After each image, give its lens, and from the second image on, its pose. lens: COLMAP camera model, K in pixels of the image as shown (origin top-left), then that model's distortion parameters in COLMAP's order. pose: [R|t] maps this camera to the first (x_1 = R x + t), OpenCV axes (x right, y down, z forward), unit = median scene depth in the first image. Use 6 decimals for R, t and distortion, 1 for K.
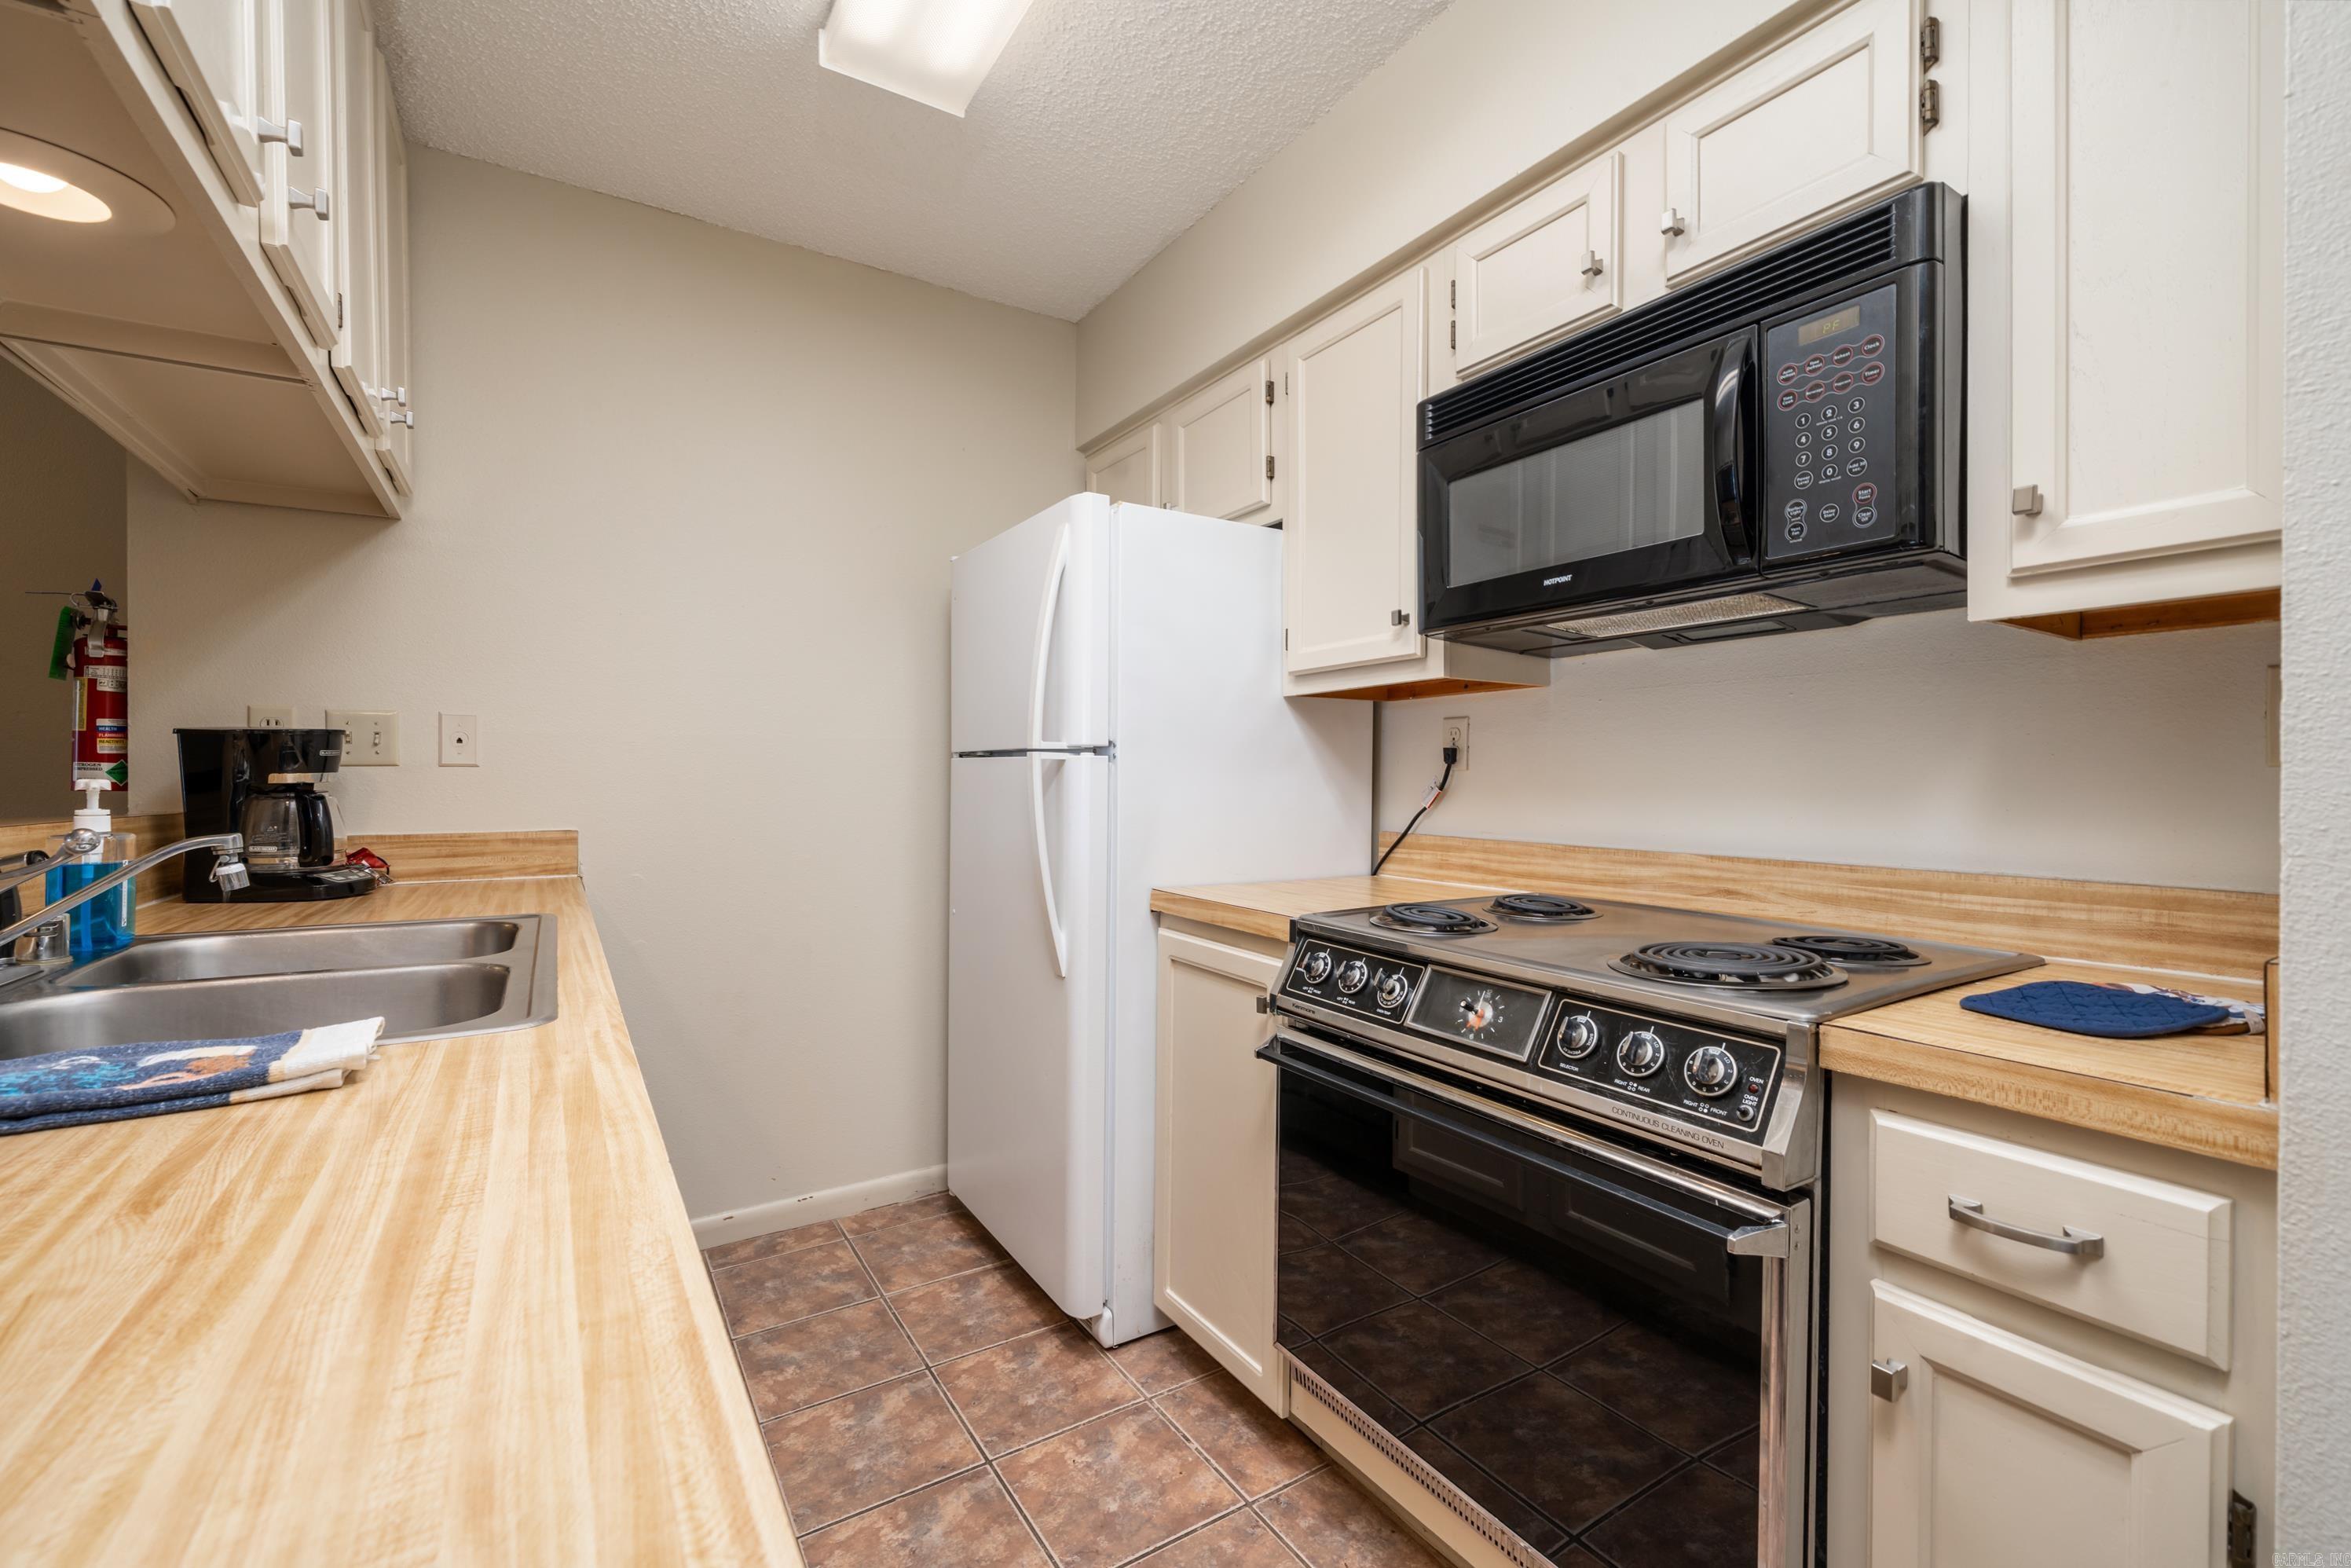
lens RADIAL K [[958.6, 0, 1179.8], [0, 958.6, 785.3], [0, 0, 1]] dist [-0.001956, -0.000165]
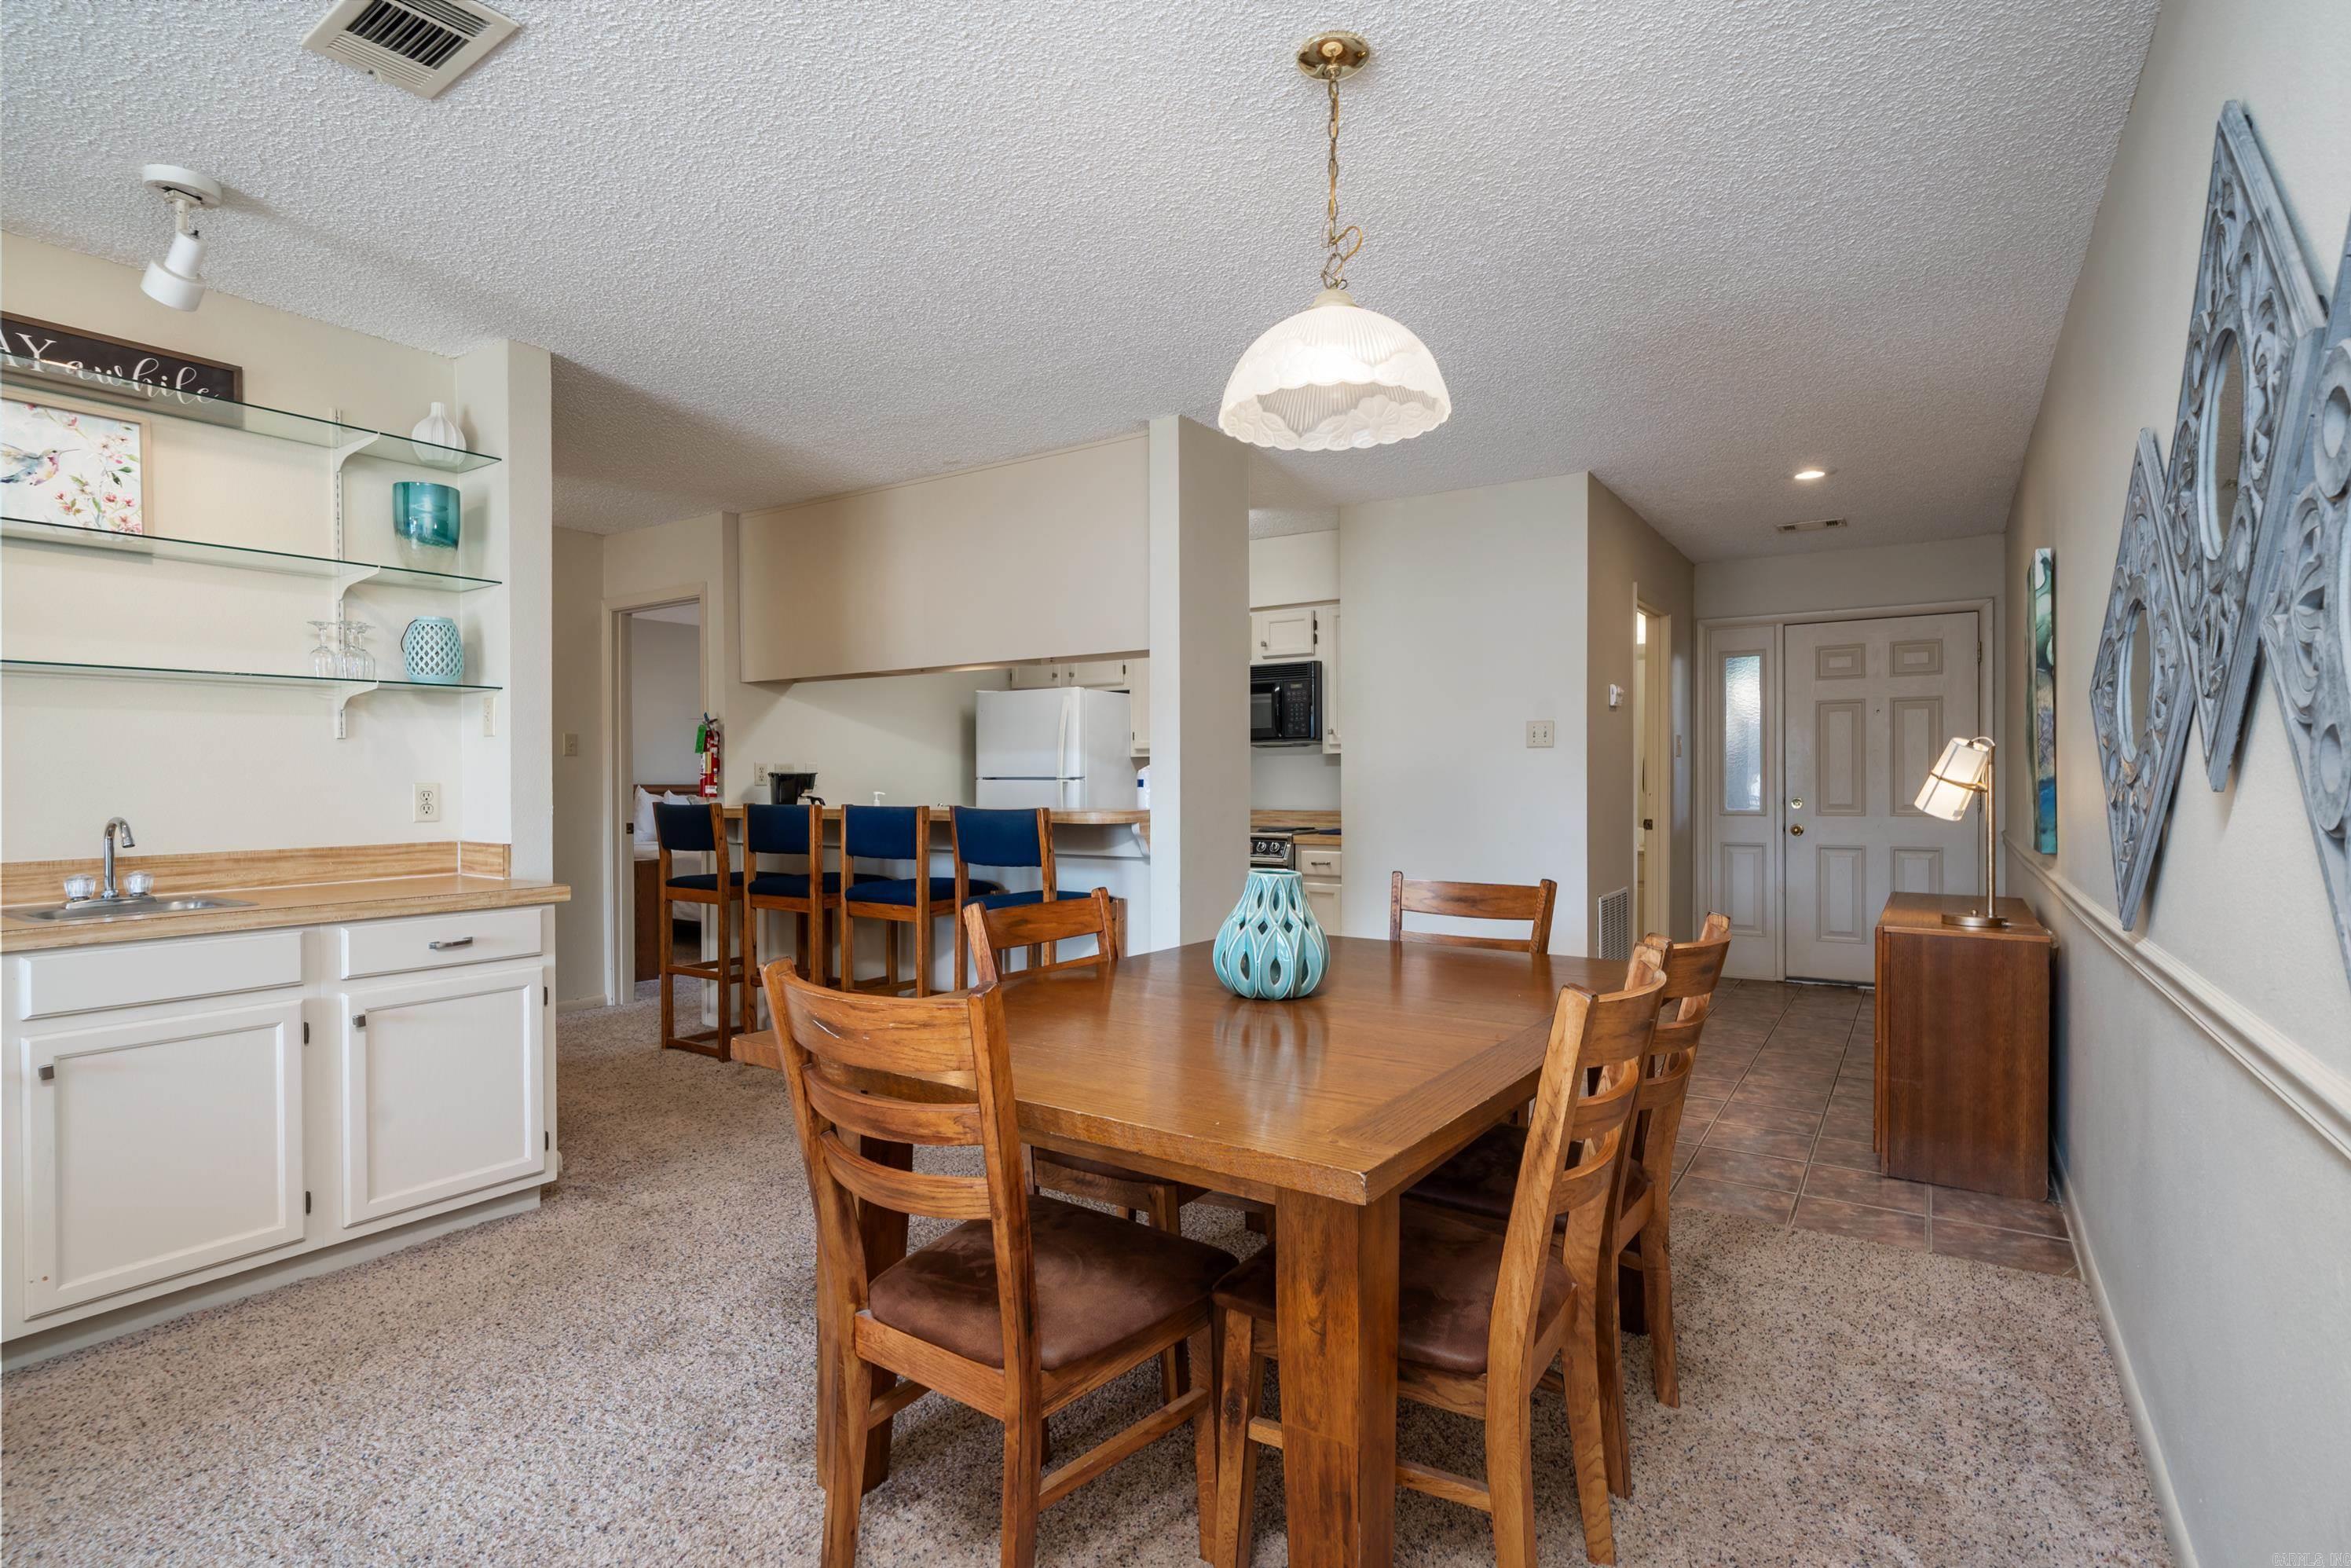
lens RADIAL K [[1153.6, 0, 1191.9], [0, 1153.6, 788.6], [0, 0, 1]] dist [-0.000229, 0.001747]
pose [[0.907827, -0.010222, 0.419220, -1.268266], [0.012721, 0.999914, -0.003165, 0.008751], [-0.419152, 0.008206, 0.907879, -2.306402]]
